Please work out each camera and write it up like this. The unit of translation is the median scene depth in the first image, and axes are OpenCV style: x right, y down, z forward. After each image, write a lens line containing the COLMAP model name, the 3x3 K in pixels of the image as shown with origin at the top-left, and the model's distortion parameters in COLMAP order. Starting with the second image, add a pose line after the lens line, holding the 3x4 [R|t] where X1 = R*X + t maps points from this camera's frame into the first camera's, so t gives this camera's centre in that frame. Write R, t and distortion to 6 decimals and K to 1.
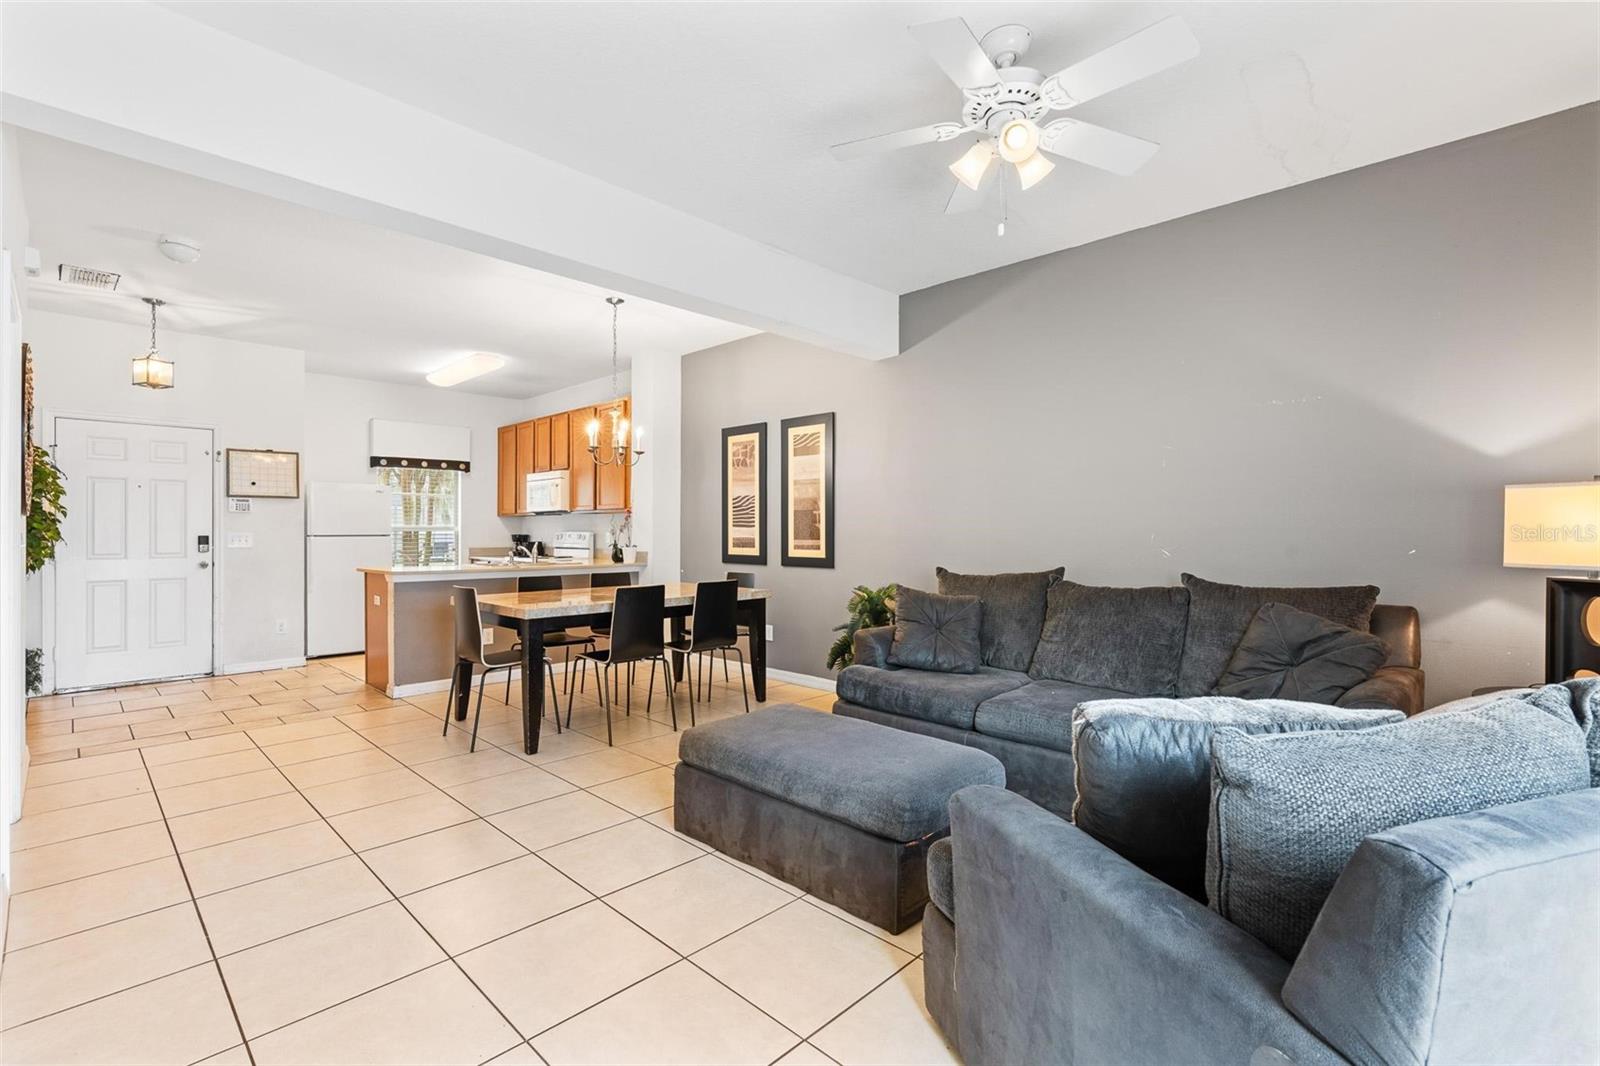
lens RADIAL K [[722.9, 0, 800.0], [0, 722.9, 533.0], [0, 0, 1]] dist [-0.016026, 0.007067]
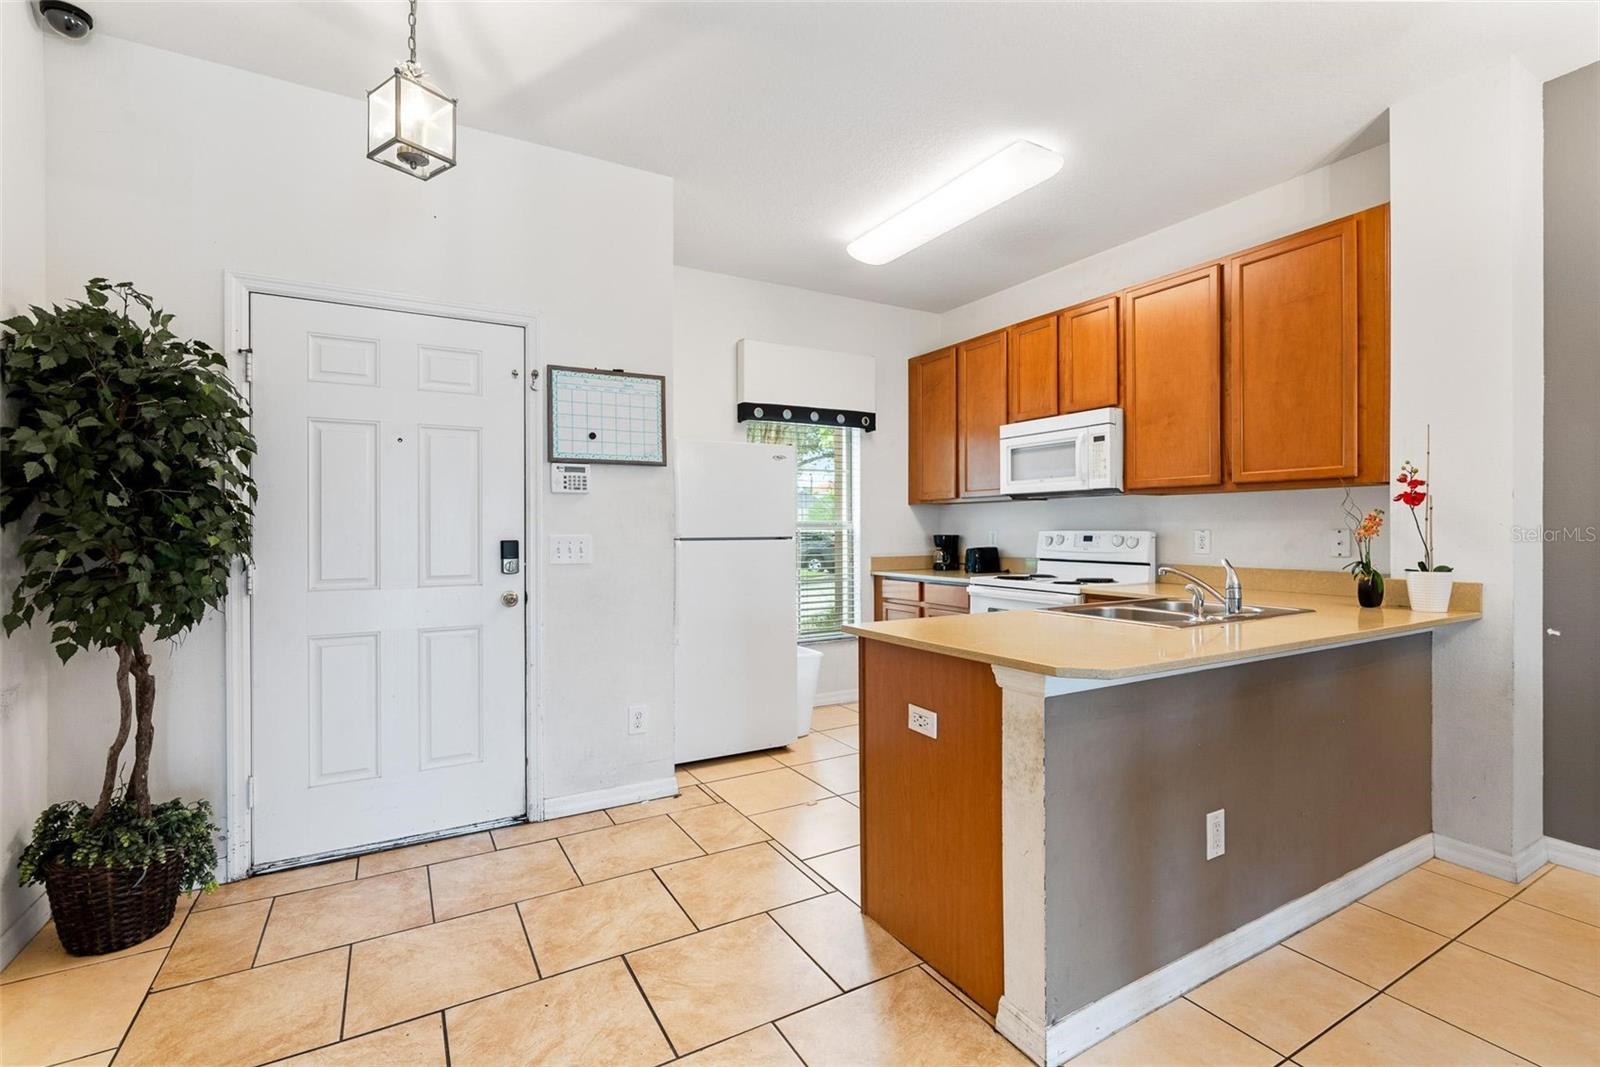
lens RADIAL K [[722.9, 0, 800.0], [0, 722.9, 533.5], [0, 0, 1]] dist [-0.016026, 0.007067]
pose [[0.959859, 0.001200, -0.280480, -0.491875], [0.000815, 0.999975, 0.007067, -0.004482], [0.280481, -0.007012, 0.959834, 0.569770]]
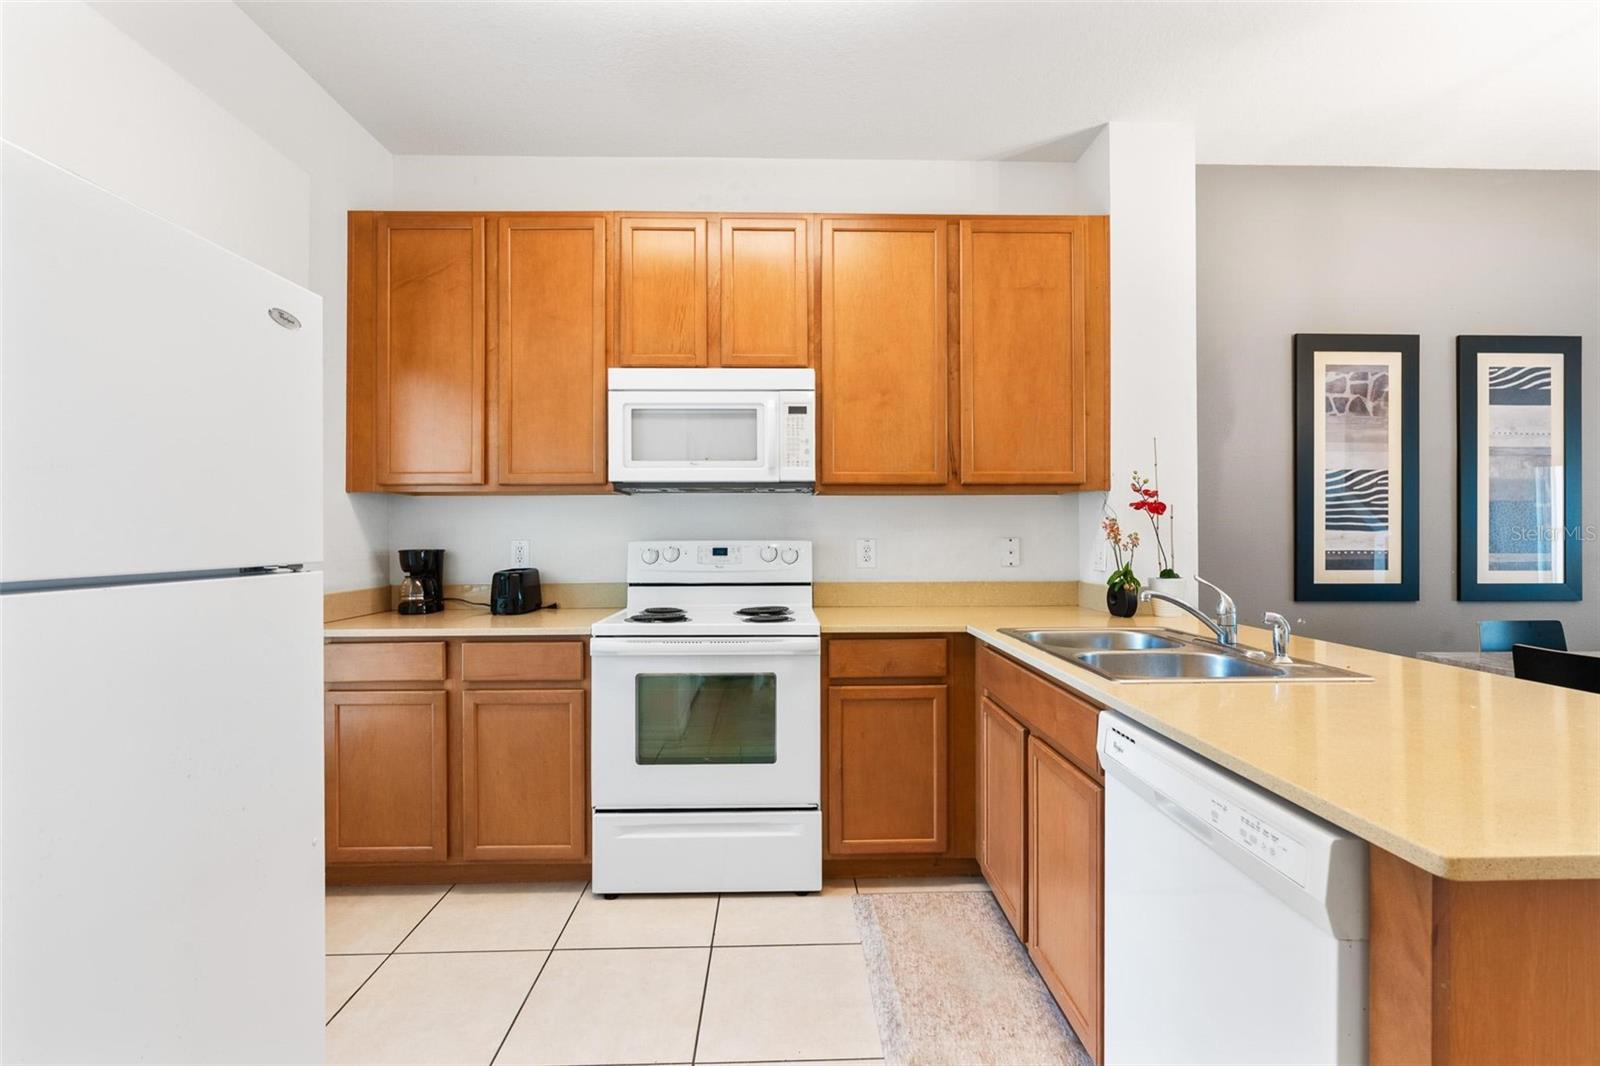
lens RADIAL K [[722.9, 0, 800.0], [0, 722.9, 533.0], [0, 0, 1]] dist [-0.016026, 0.007067]
pose [[0.702932, 0.003389, 0.711249, -0.731075], [0.002585, 0.999970, -0.007320, -0.003522], [-0.711253, 0.006984, 0.702902, 0.929786]]
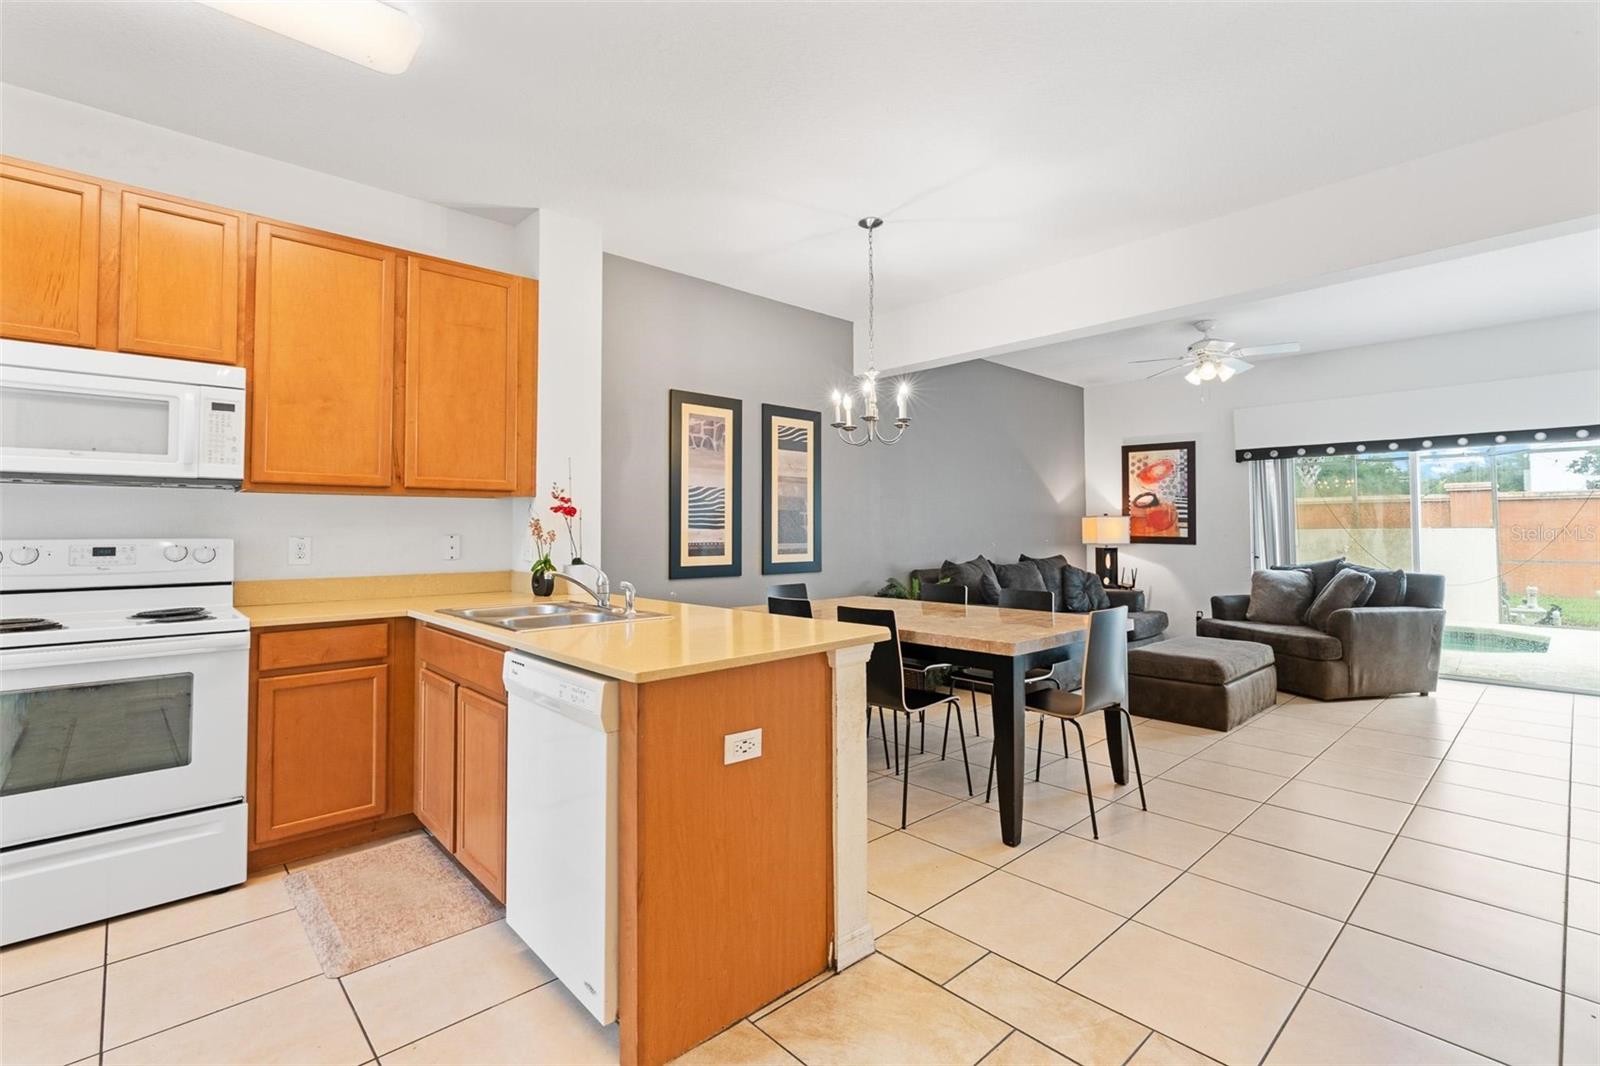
lens RADIAL K [[721.8, 0, 799.8], [0, 721.8, 505.6], [0, 0, 1]] dist [-0.015127, 0.007937]
pose [[0.059535, 0.038137, 0.997497, -0.830028], [0.007709, 0.999223, -0.038663, -0.002386], [-0.998196, 0.009991, 0.059195, 0.865690]]
